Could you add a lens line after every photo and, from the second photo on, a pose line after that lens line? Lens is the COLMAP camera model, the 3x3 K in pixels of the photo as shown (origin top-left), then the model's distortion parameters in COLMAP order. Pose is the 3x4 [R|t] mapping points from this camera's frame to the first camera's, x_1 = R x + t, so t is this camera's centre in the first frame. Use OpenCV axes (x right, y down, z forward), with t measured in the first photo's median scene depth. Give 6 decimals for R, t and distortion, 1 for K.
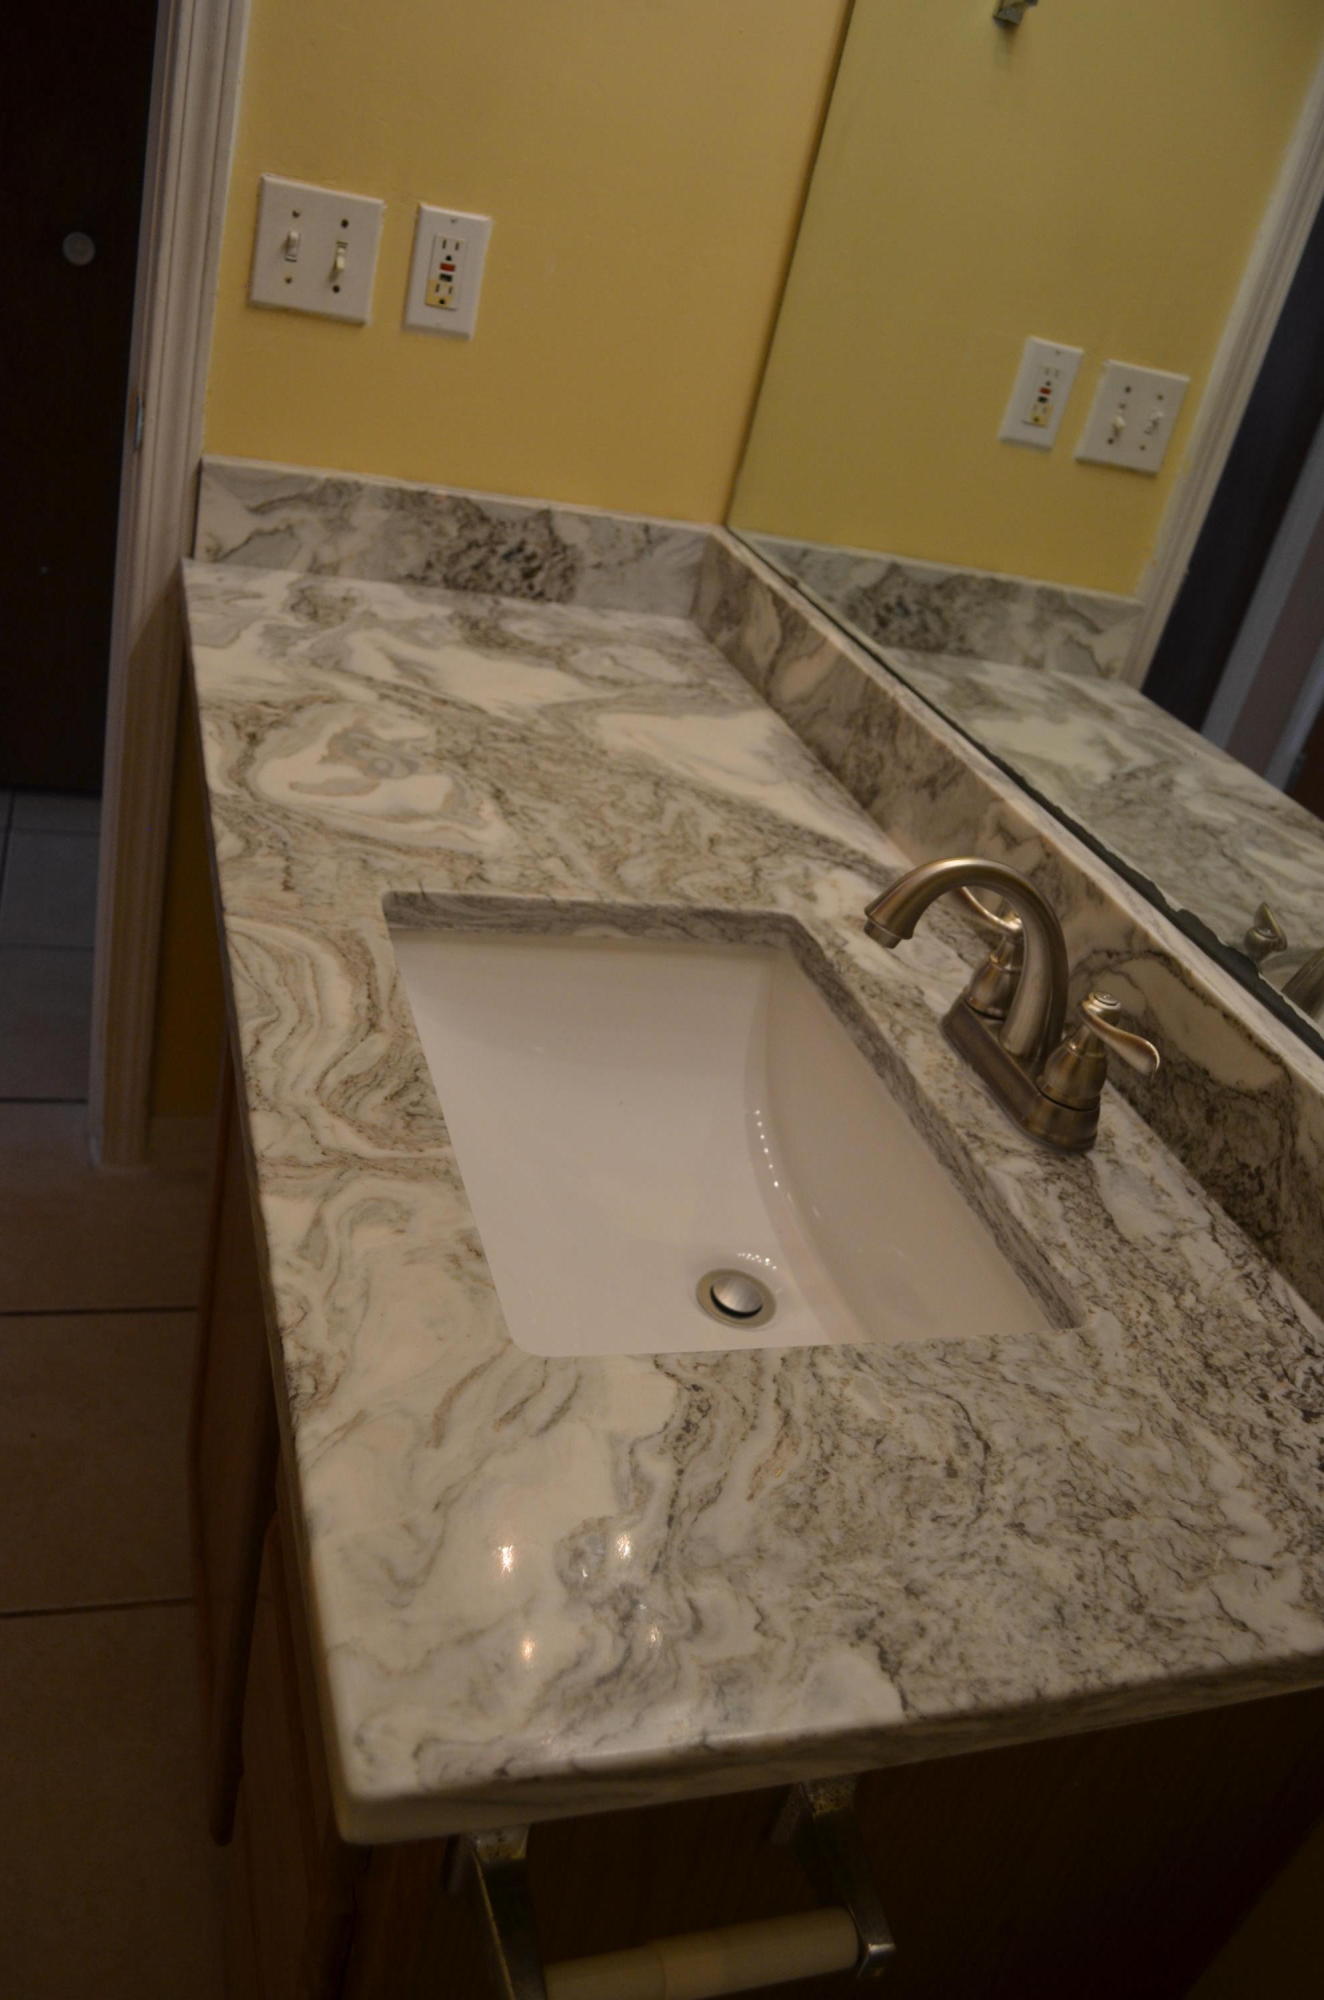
lens RADIAL K [[1569.1, 0, 658.2], [0, 1569.1, 1004.2], [0, 0, 1]] dist [-0.082850, -0.009741]
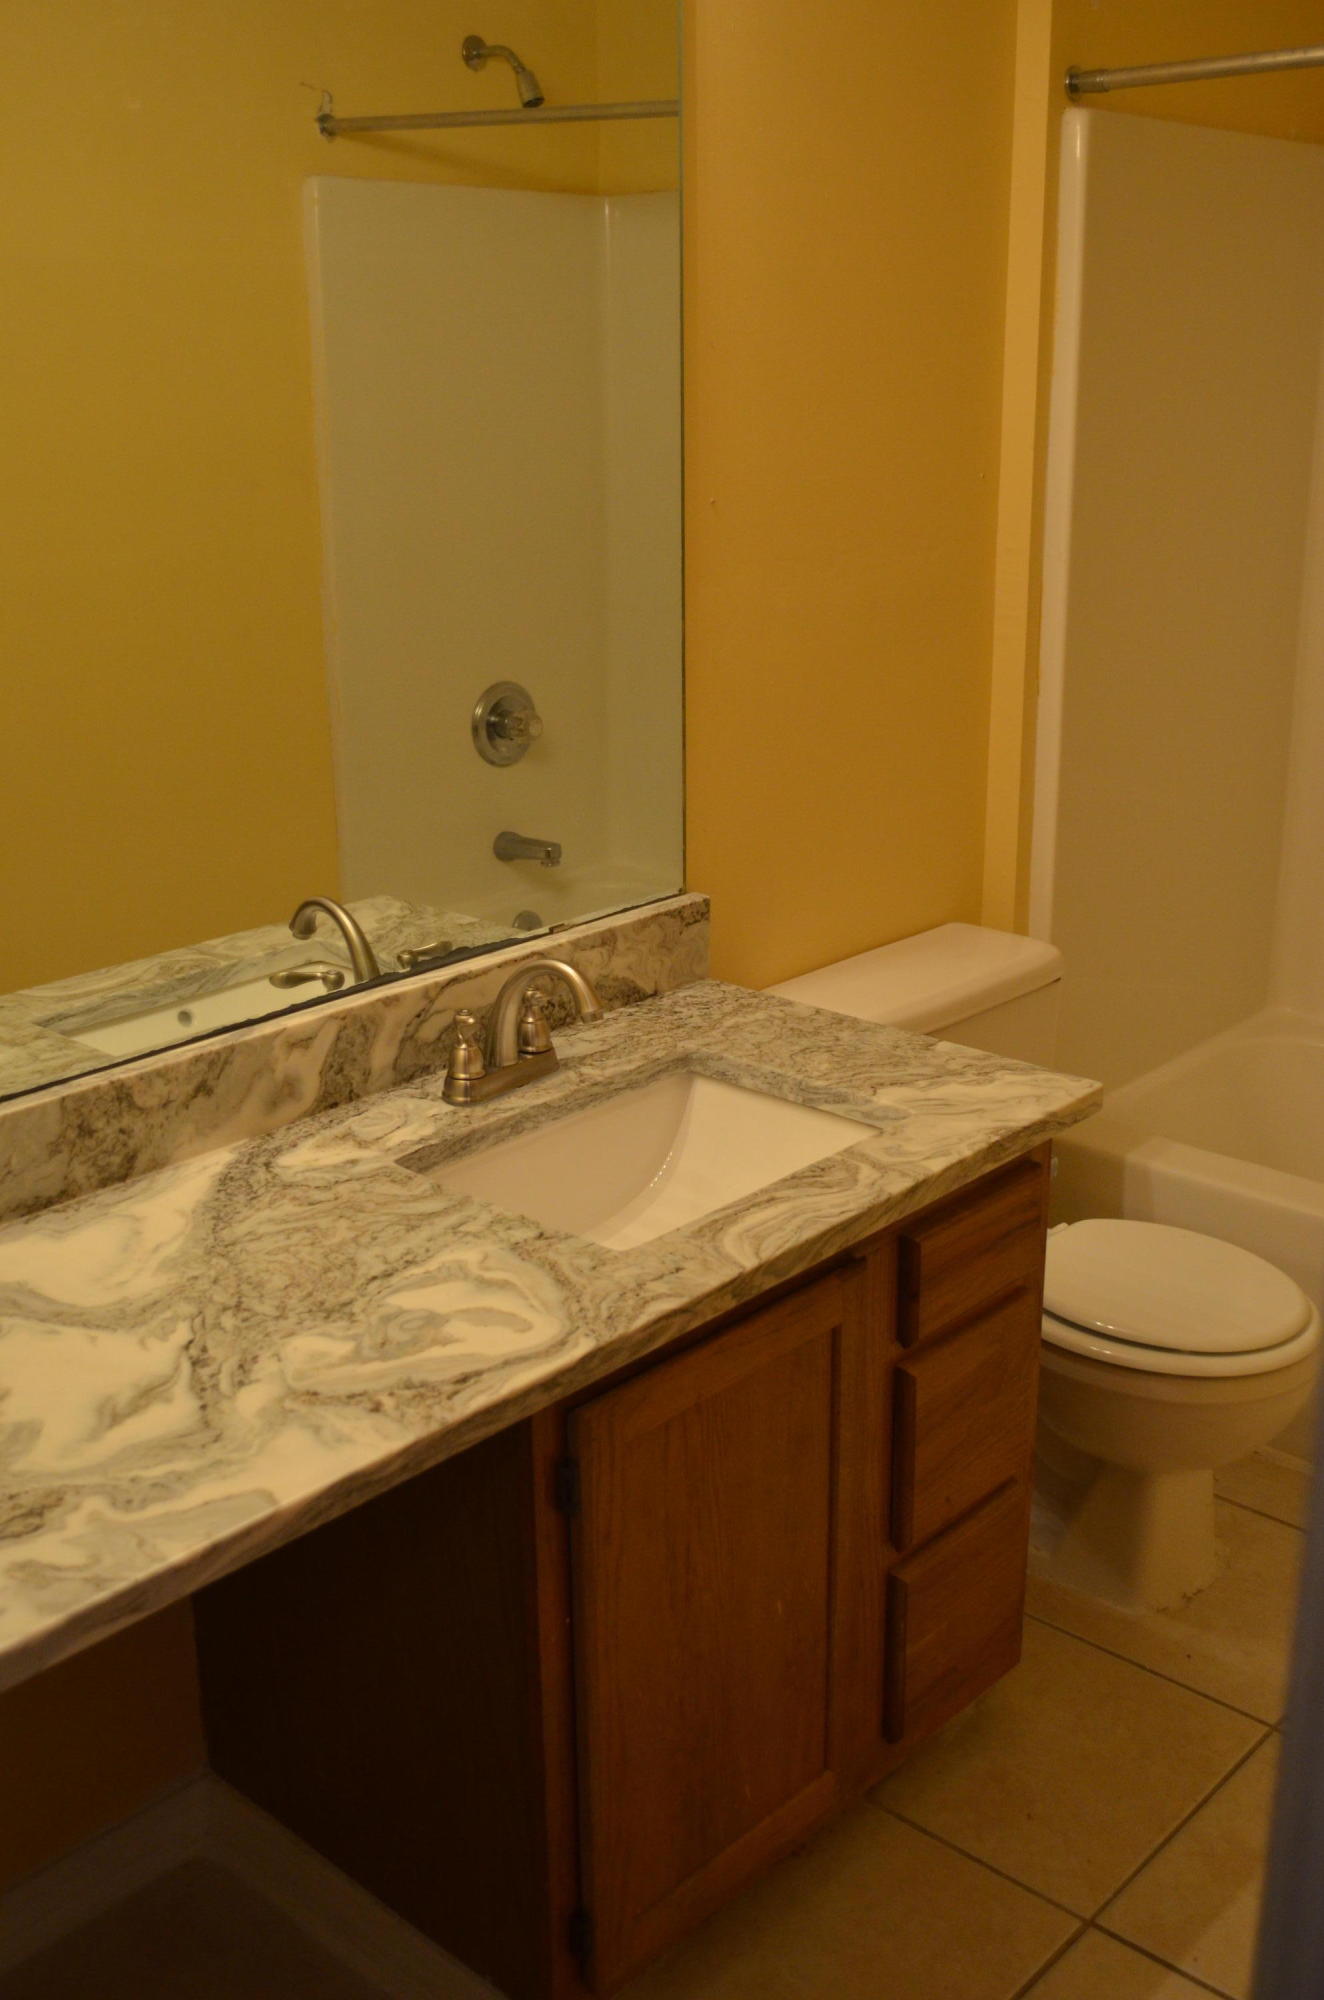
lens RADIAL K [[2048.7, 0, 661.2], [0, 2048.7, 999.8], [0, 0, 1]] dist [-0.084009, 0.000000]
pose [[-0.503974, -0.465317, 0.727660, -1.160390], [0.330744, 0.674289, 0.660260, -1.153407], [-0.797883, 0.573424, -0.185923, 1.014710]]
